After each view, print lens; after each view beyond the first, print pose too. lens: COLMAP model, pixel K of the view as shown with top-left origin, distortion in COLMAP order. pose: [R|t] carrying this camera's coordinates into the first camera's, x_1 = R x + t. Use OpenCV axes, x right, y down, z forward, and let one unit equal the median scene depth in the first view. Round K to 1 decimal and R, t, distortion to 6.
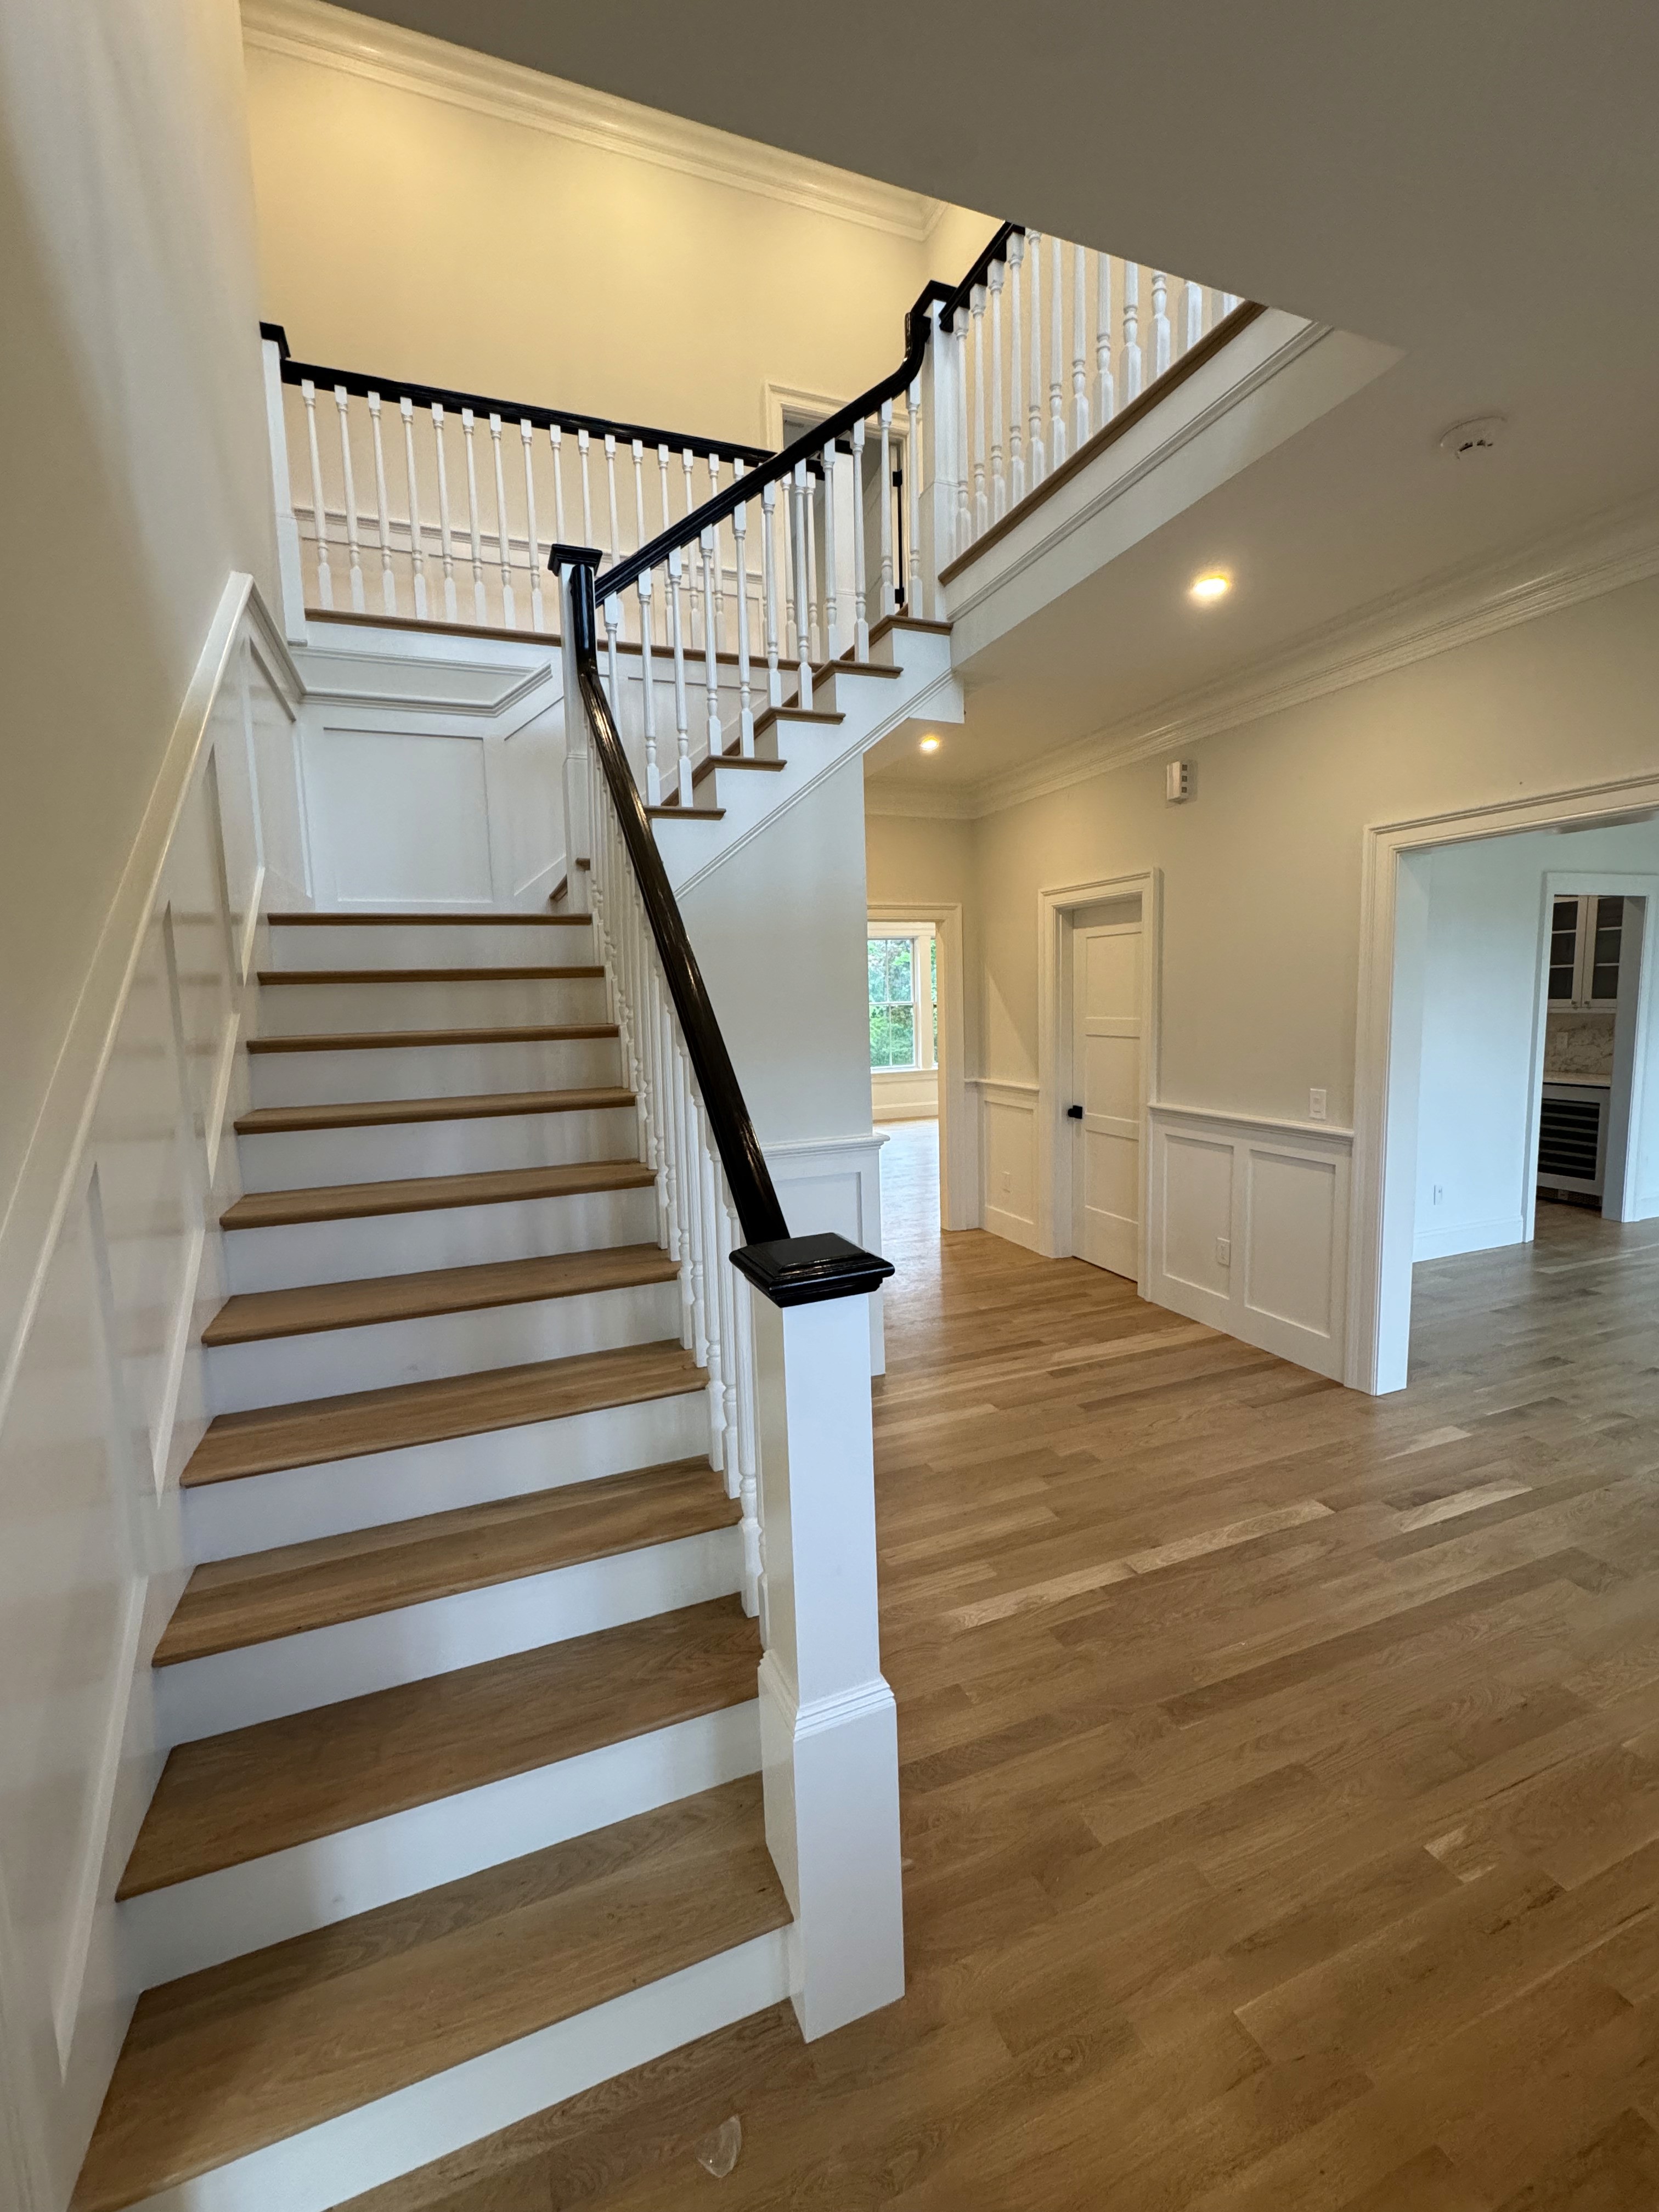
lens RADIAL K [[936.9, 0, 834.6], [0, 936.9, 1111.4], [0, 0, 1]] dist [-0.023022, -0.000194]
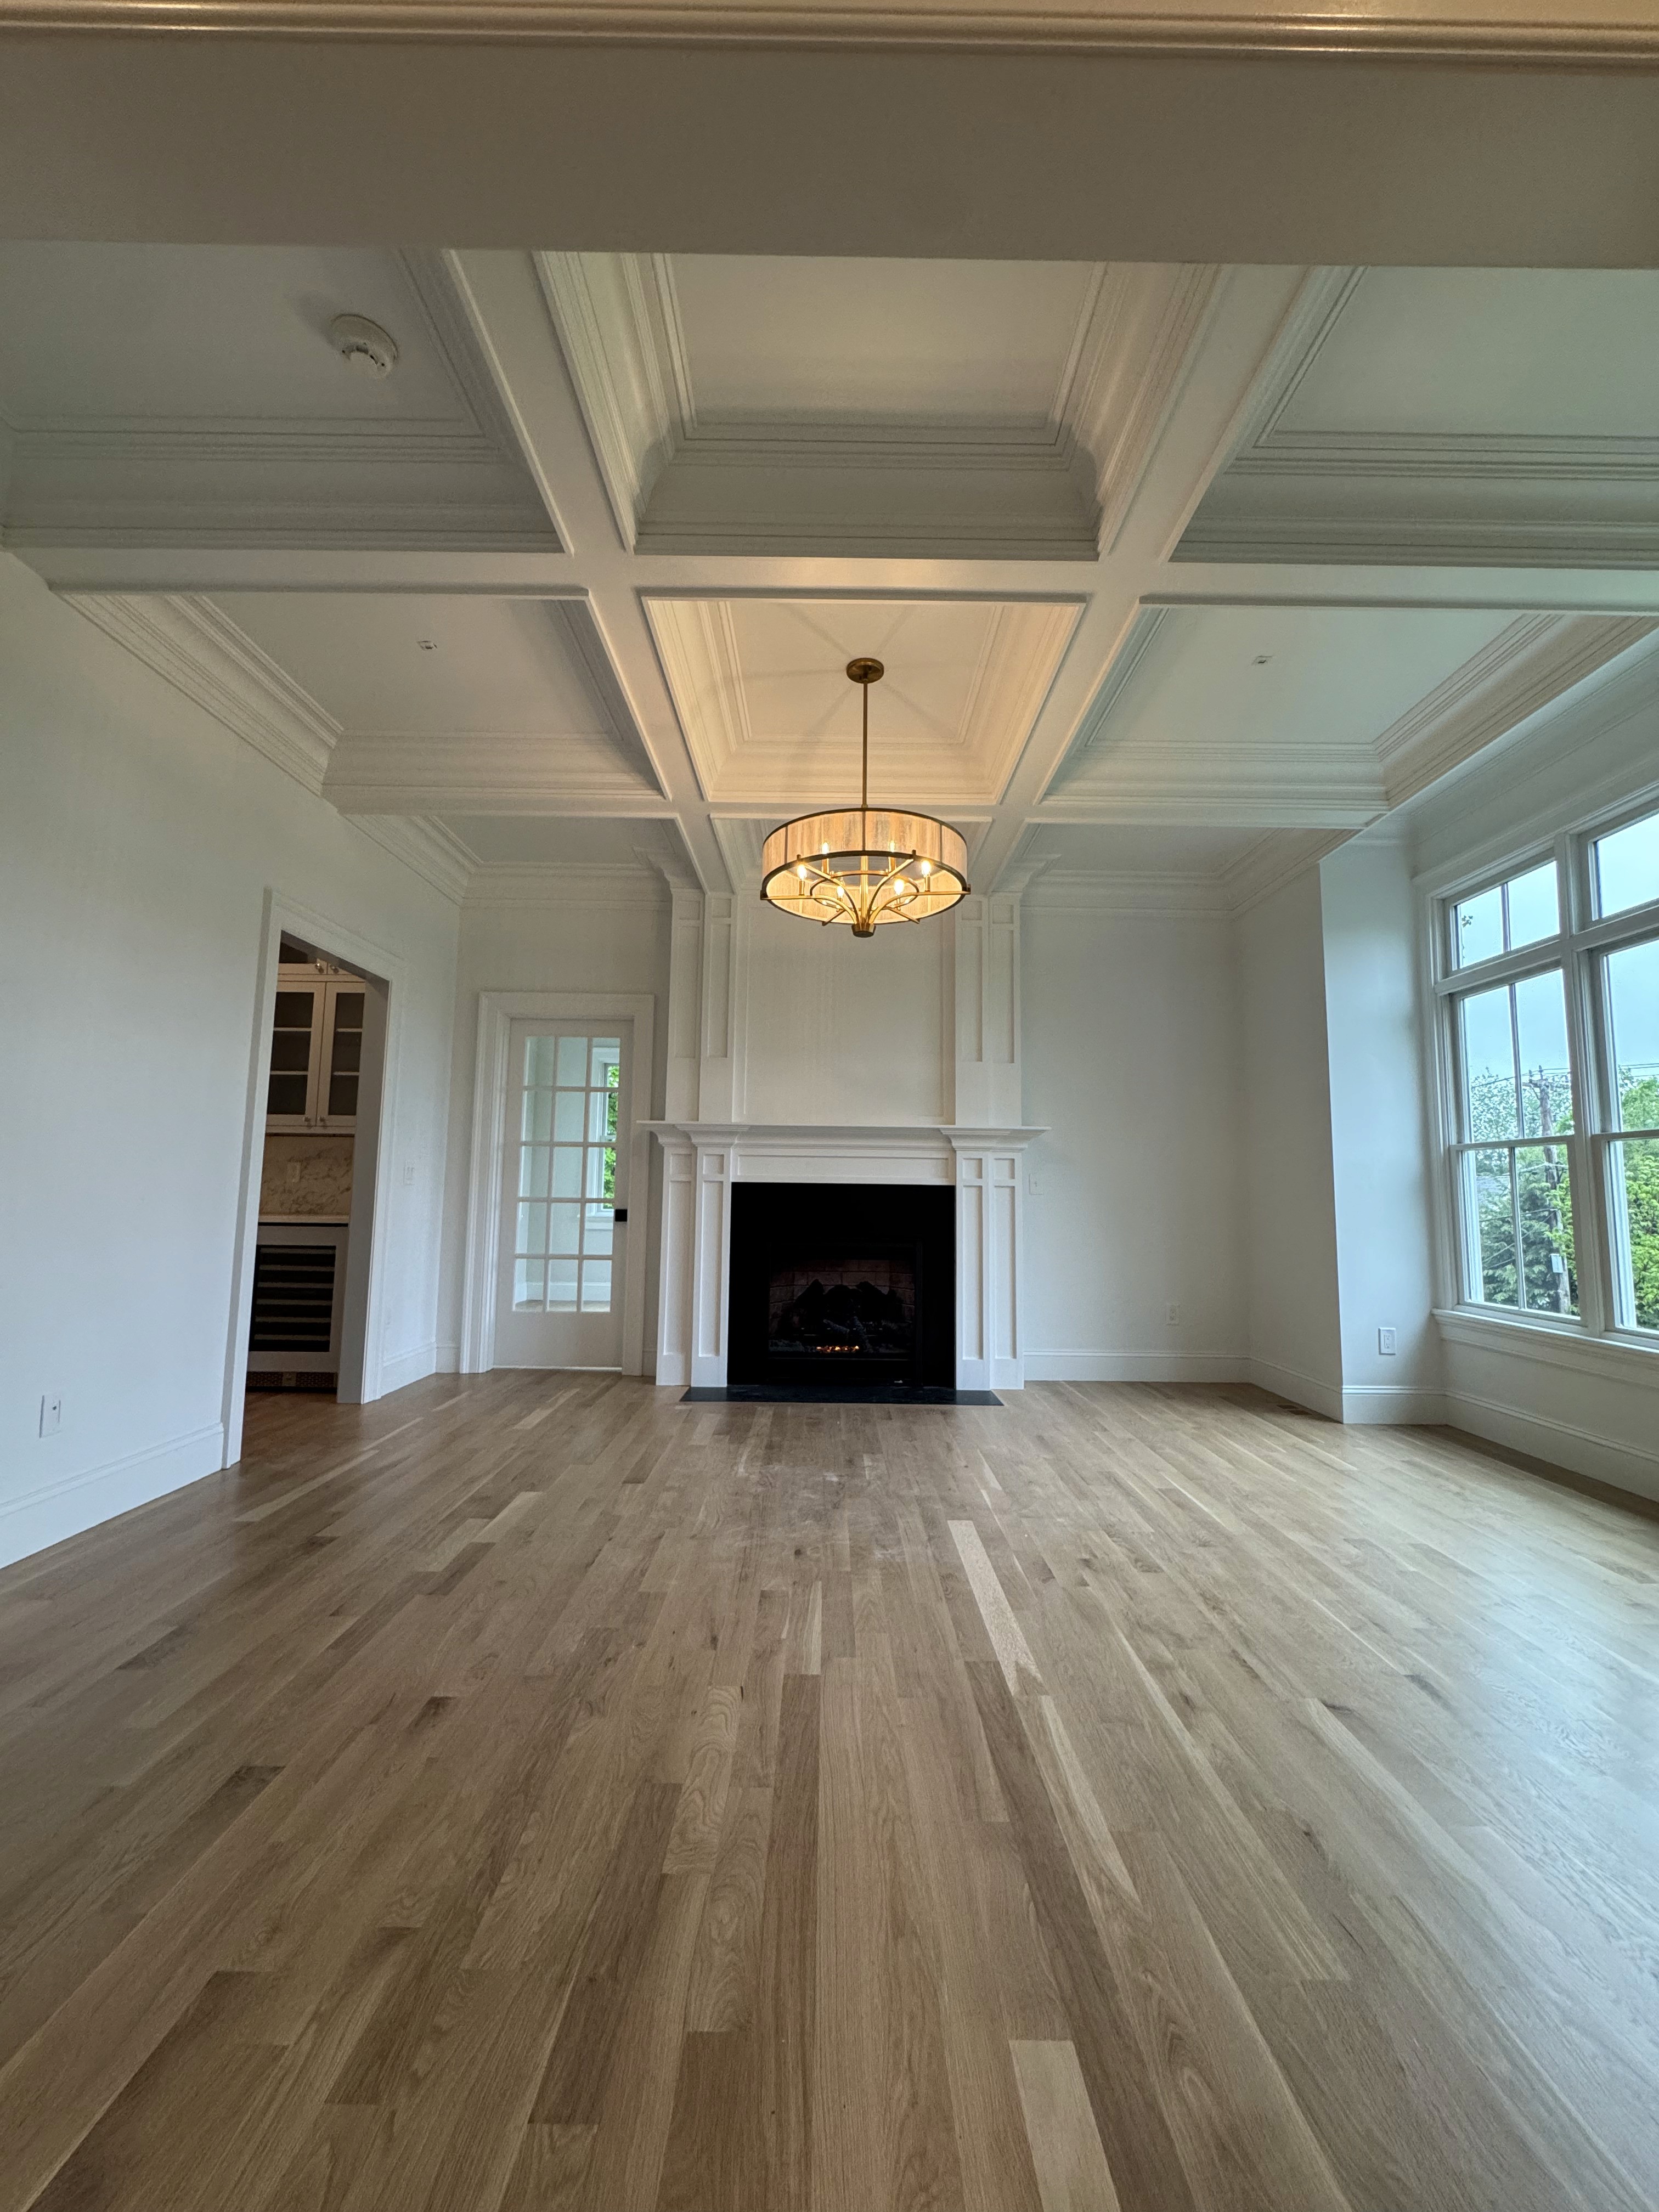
lens RADIAL K [[883.7, 0, 822.3], [0, 883.7, 1097.7], [0, 0, 1]] dist [-0.000985, 0.000863]
pose [[0.371706, 0.131616, 0.918973, 0.301089], [0.088029, 0.980442, -0.176026, 0.035131], [-0.924167, 0.146326, 0.352850, 0.363263]]
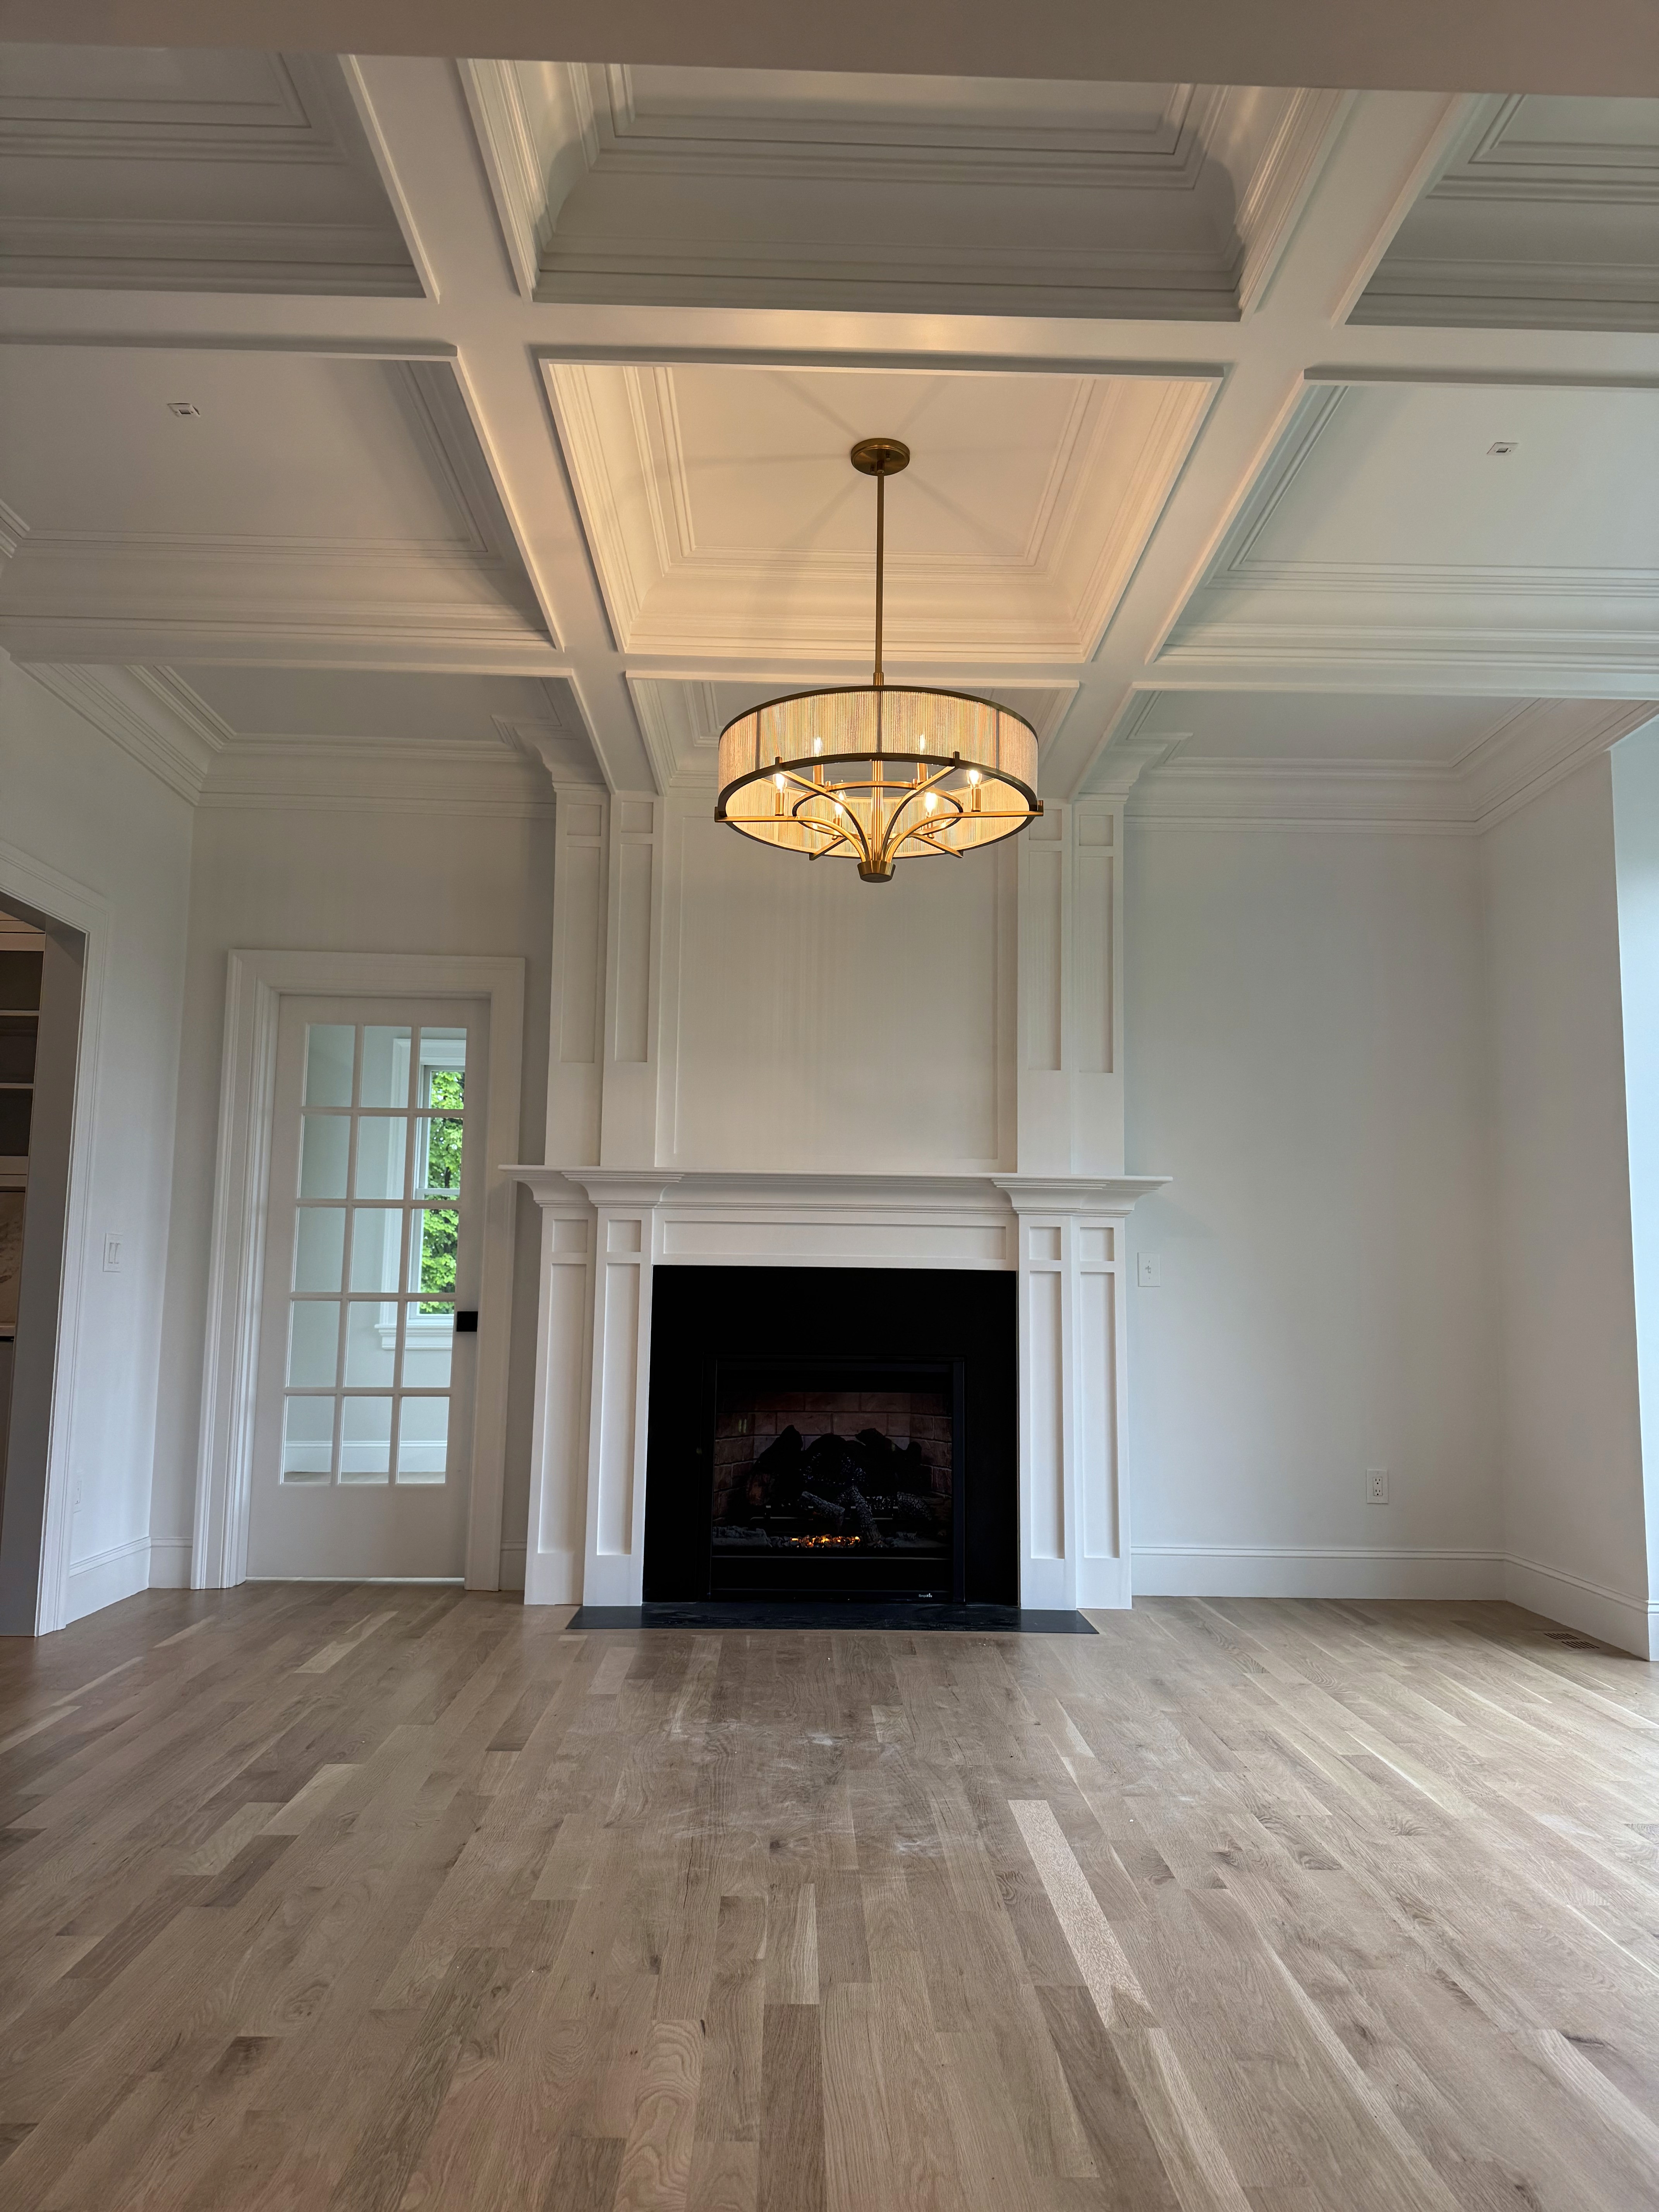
lens RADIAL K [[1566.1, 0, 815.4], [0, 1566.1, 1095.0], [0, 0, 1]] dist [0.071824, -0.041568]
pose [[0.352134, 0.148119, 0.924155, 0.229492], [0.088255, 0.977744, -0.190337, 0.043021], [-0.931779, 0.148586, 0.331225, 0.347122]]
